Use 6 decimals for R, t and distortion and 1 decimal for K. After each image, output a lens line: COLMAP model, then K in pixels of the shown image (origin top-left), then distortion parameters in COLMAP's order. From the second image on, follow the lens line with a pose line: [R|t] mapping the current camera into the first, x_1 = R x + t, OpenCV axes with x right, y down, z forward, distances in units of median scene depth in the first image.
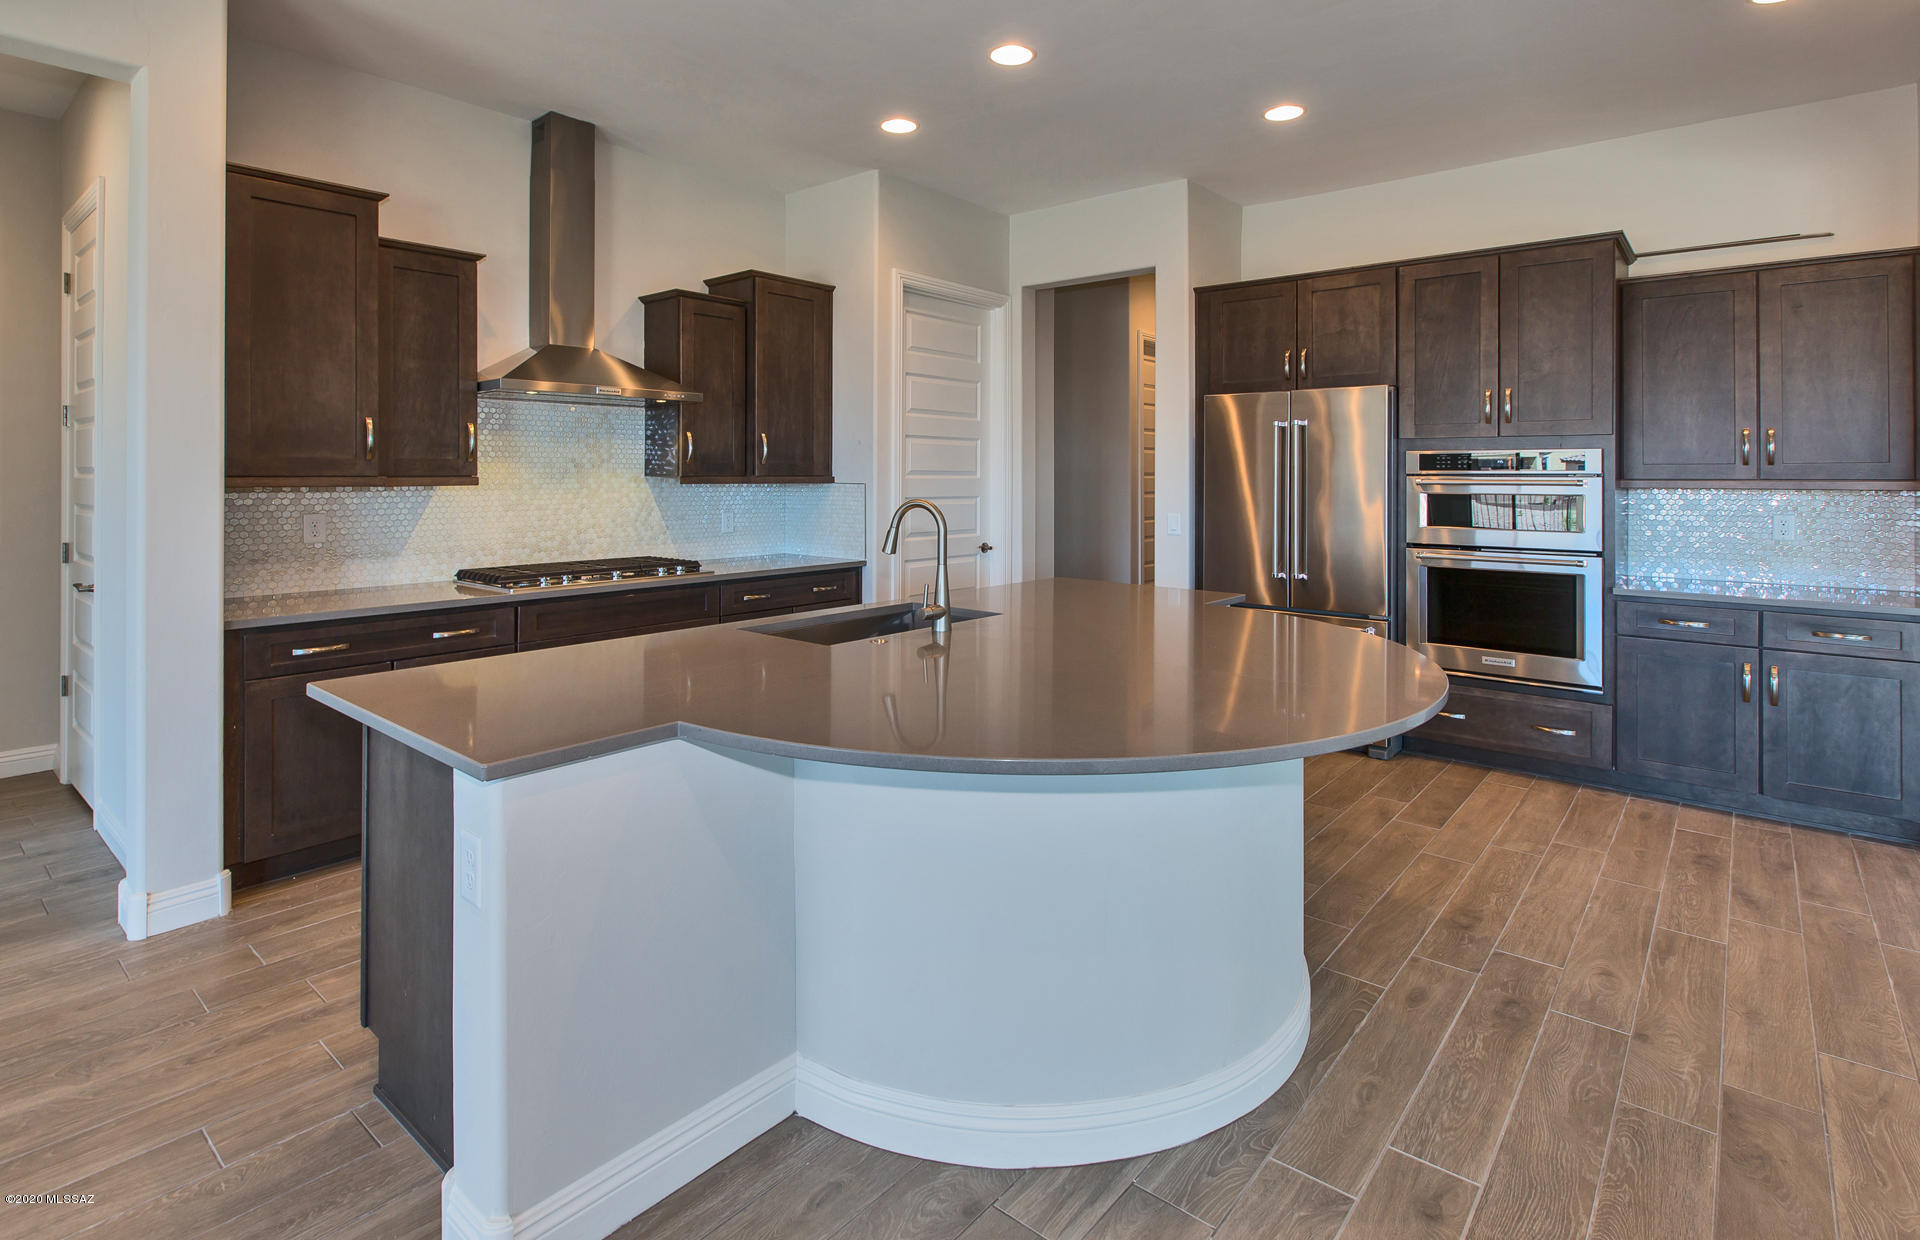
lens RADIAL K [[937.2, 0, 965.8], [0, 937.2, 471.7], [0, 0, 1]] dist [0.000652, 0.000087]
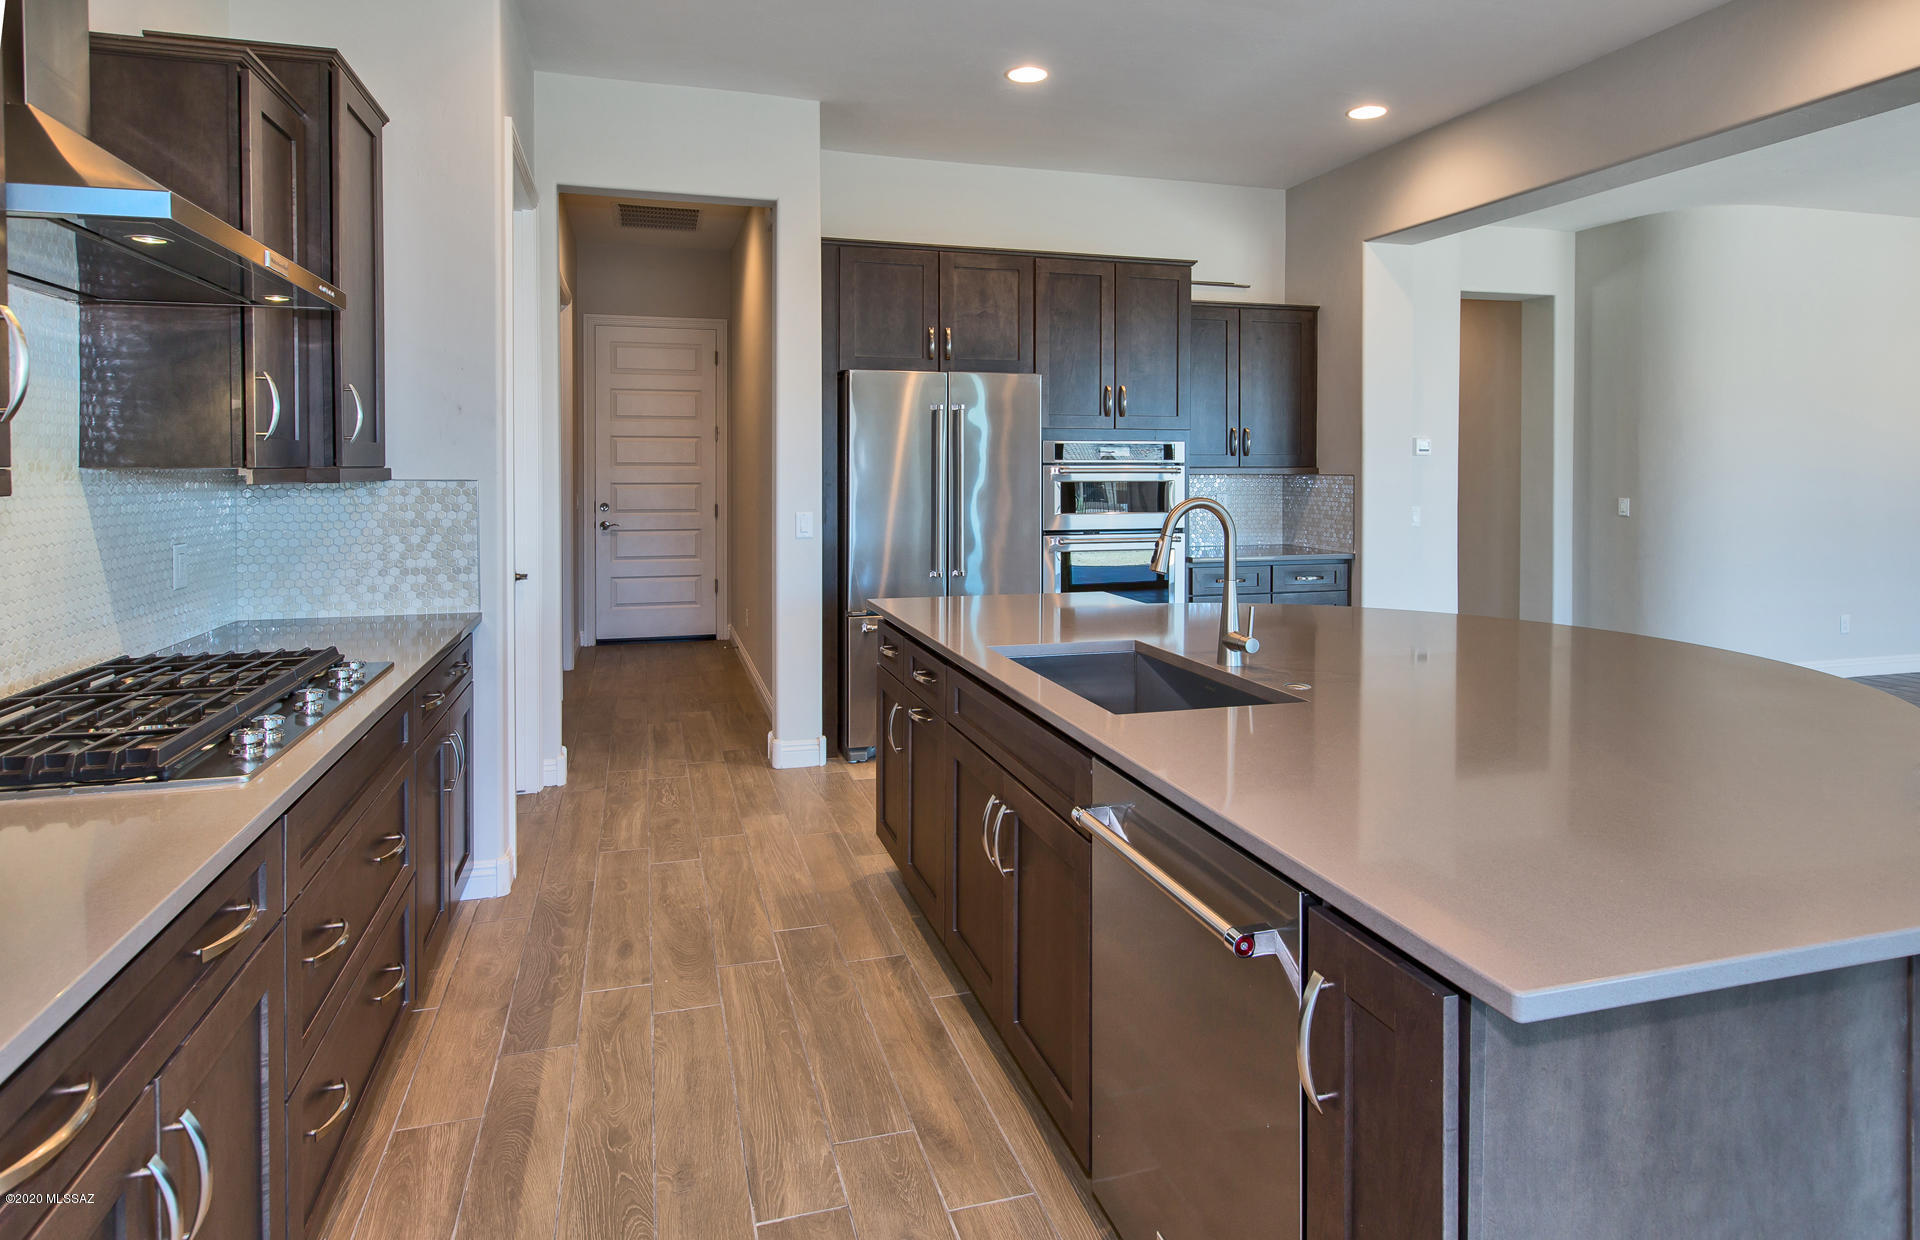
lens RADIAL K [[1073.8, 0, 962.7], [0, 1073.8, 482.3], [0, 0, 1]] dist [-0.001017, -0.000365]
pose [[0.553845, -0.015535, 0.832475, -0.541783], [-0.000582, 0.999818, 0.019046, 0.001075], [-0.832620, -0.011033, 0.553735, 0.424517]]
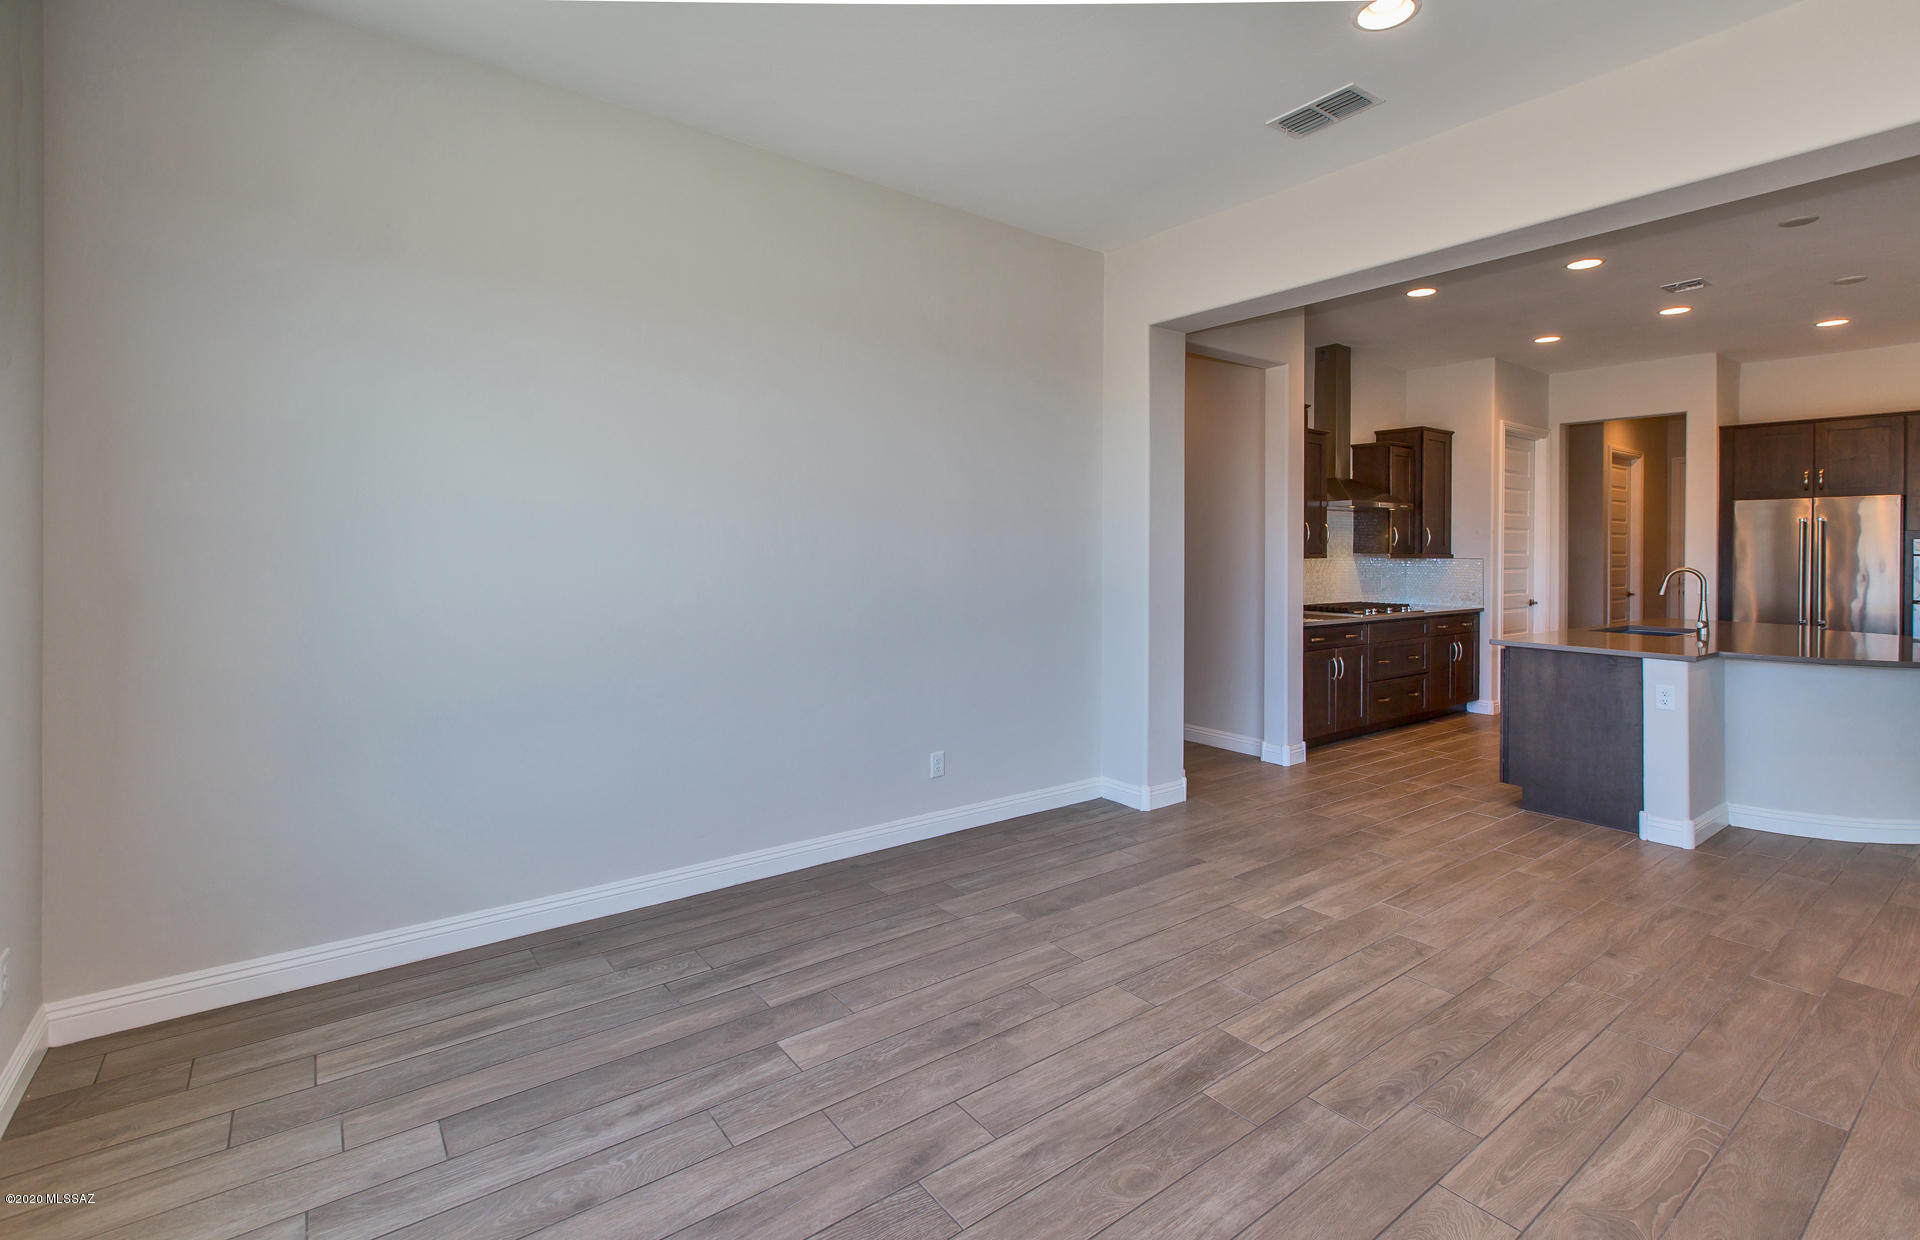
lens RADIAL K [[890.4, 0, 979.8], [0, 890.4, 546.8], [0, 0, 1]] dist [-0.000917, 0.001357]
pose [[0.976650, 0.003216, -0.214812, -0.669030], [-0.002877, 0.999994, 0.001889, -0.008260], [0.214817, -0.001226, 0.976654, -0.694140]]
